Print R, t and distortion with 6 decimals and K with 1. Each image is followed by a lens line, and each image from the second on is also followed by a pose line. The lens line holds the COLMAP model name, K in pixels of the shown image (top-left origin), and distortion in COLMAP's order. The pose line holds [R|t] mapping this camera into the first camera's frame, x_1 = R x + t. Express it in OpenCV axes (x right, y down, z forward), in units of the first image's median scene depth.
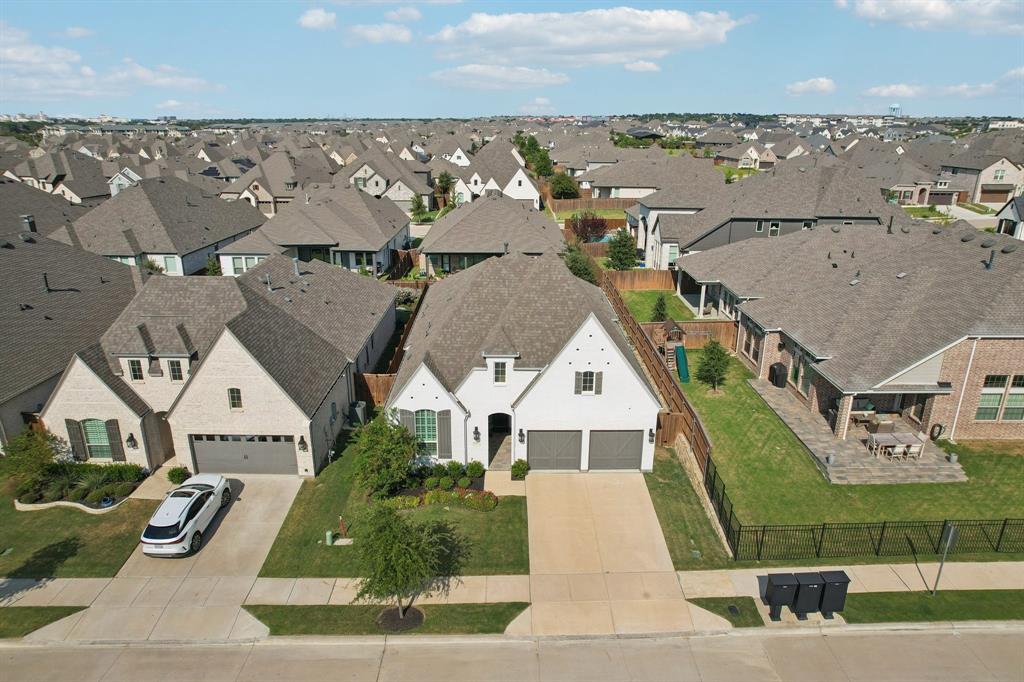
lens RADIAL K [[661.9, 0, 504.6], [0, 661.9, 342.4], [0, 0, 1]] dist [-0.064264, 0.055613]
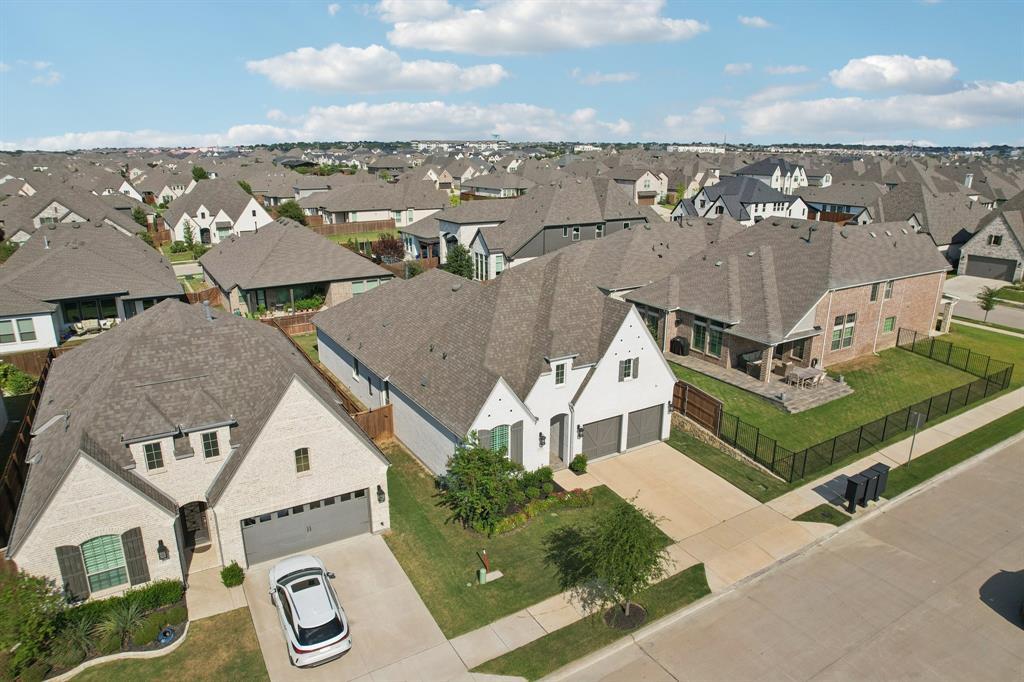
lens RADIAL K [[661.9, 0, 504.6], [0, 661.9, 342.4], [0, 0, 1]] dist [-0.064264, 0.055613]
pose [[0.860280, -0.149980, 0.487262, -0.561906], [0.169280, 0.985558, 0.004486, -0.022198], [-0.480898, 0.078624, 0.873244, 0.131539]]
